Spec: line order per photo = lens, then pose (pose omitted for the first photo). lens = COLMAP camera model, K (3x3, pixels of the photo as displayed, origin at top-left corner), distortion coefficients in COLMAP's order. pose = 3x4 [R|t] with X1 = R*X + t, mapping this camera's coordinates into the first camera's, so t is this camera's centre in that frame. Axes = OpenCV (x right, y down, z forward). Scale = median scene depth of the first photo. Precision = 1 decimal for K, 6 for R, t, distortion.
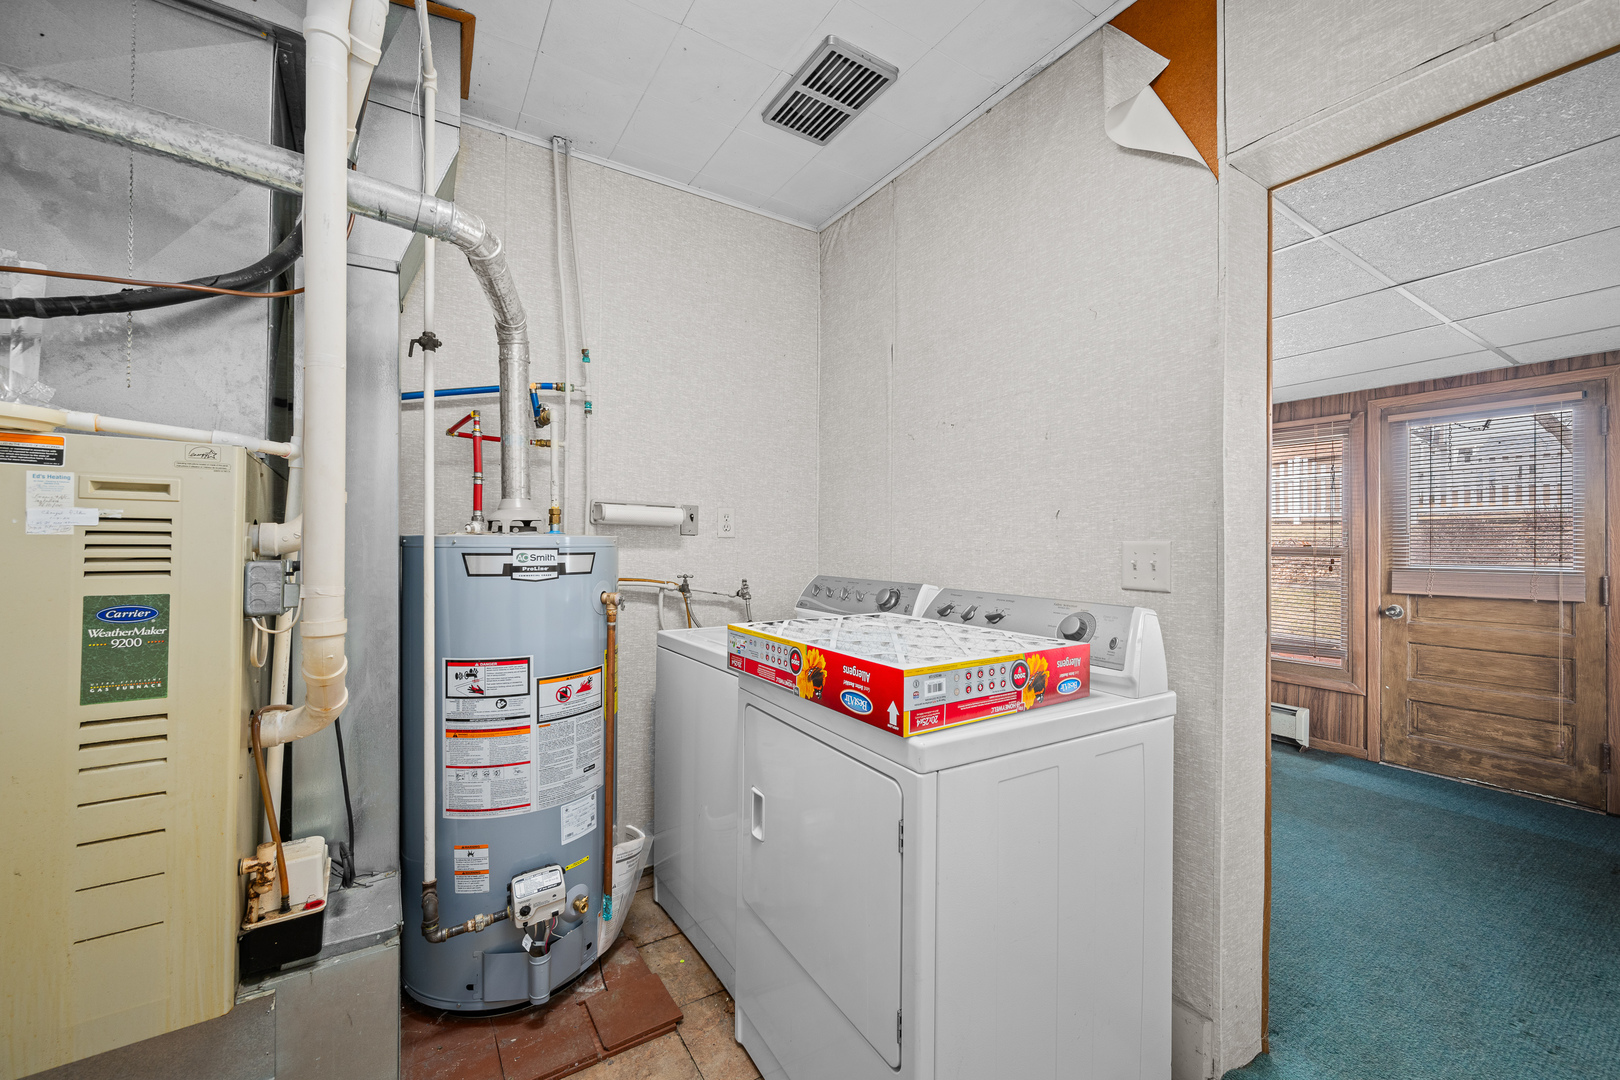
lens RADIAL K [[637.1, 0, 810.0], [0, 637.1, 540.0], [0, 0, 1]] dist [0.000695, 0.000722]
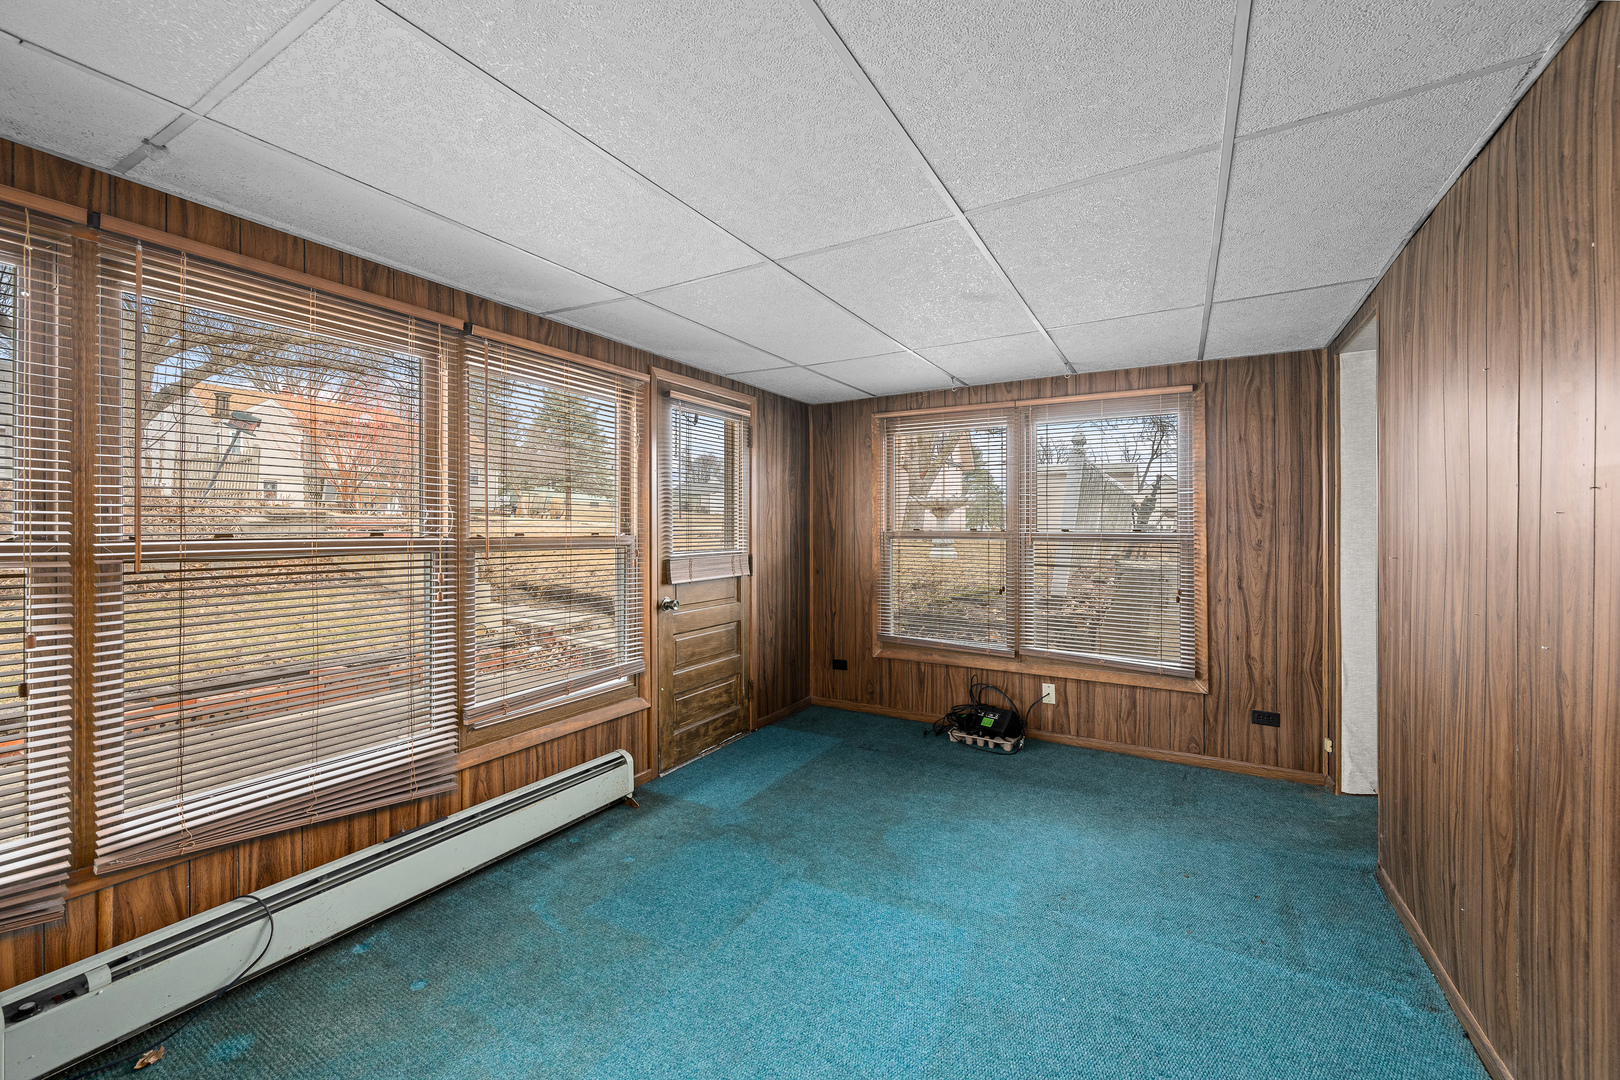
lens RADIAL K [[643.3, 0, 810.0], [0, 643.3, 540.0], [0, 0, 1]] dist [-0.000864, -0.000113]
pose [[-0.451129, -0.022048, 0.892186, 0.000474], [-0.002768, 0.999725, 0.023306, -0.004034], [-0.892454, 0.008045, -0.451066, 1.323494]]
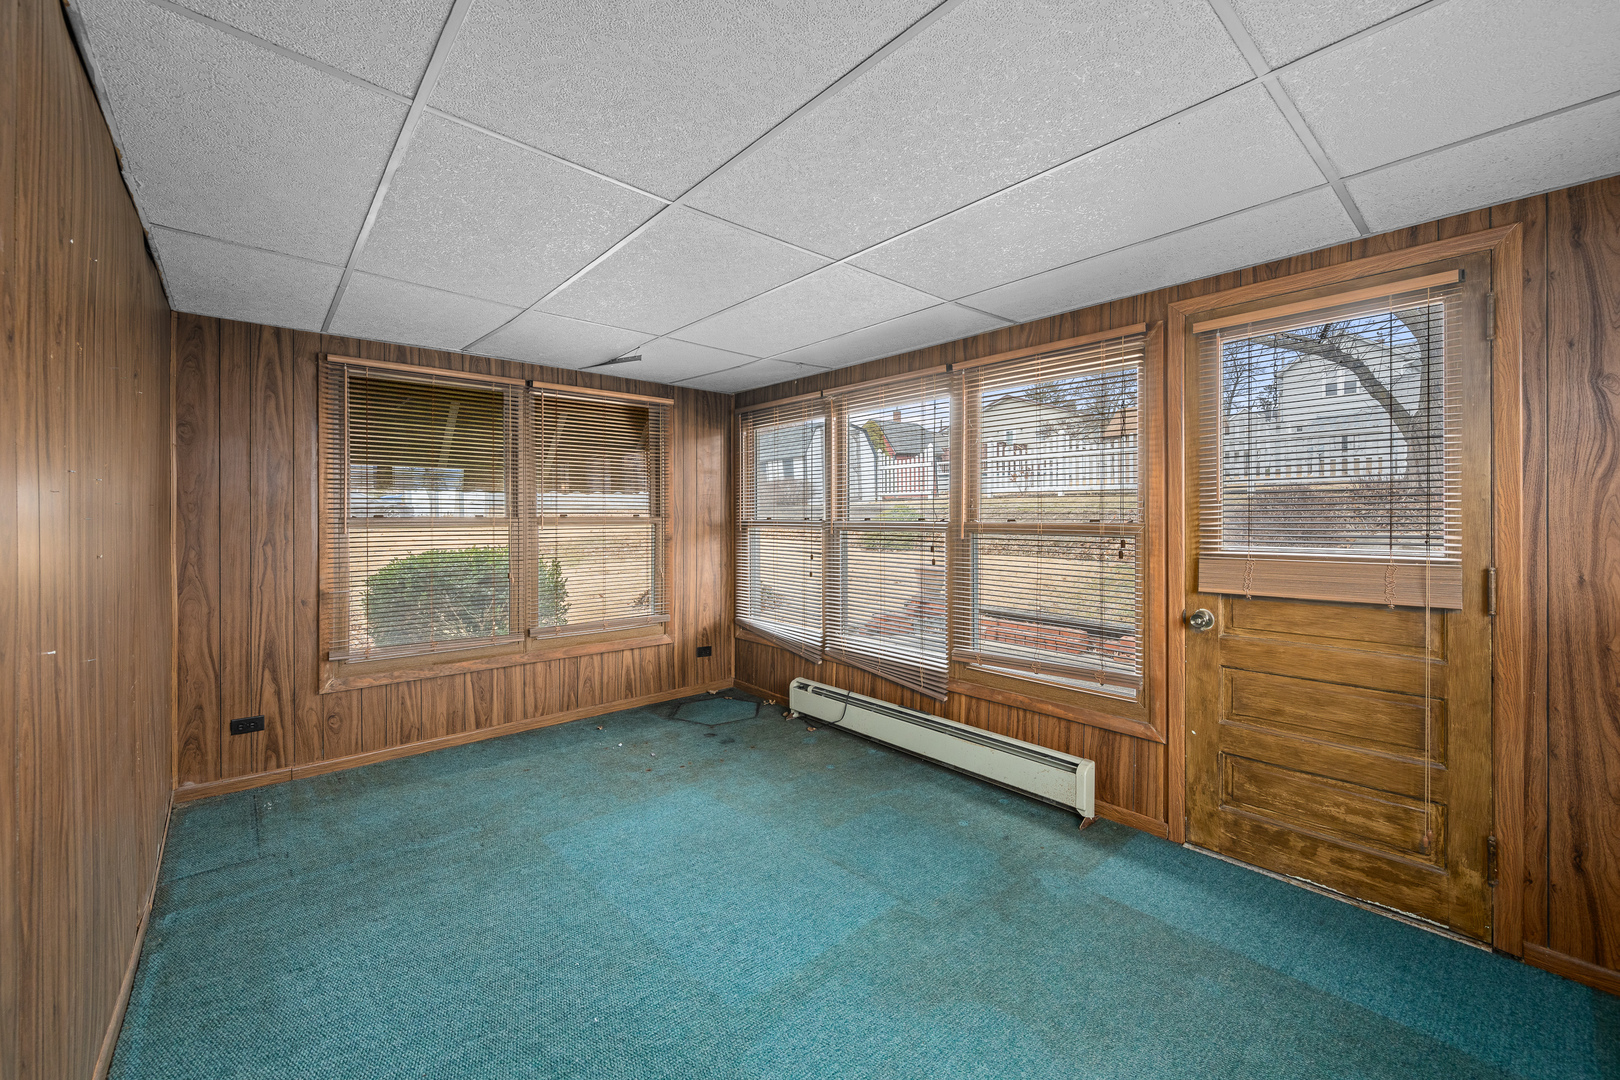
lens RADIAL K [[642.8, 0, 808.7], [0, 642.8, 519.5], [0, 0, 1]] dist [-0.000171, -0.000328]
pose [[0.988914, -0.004852, 0.148408, 0.442514], [0.004237, 0.999981, 0.004460, 0.003803], [-0.148427, -0.003781, 0.988916, 0.429075]]
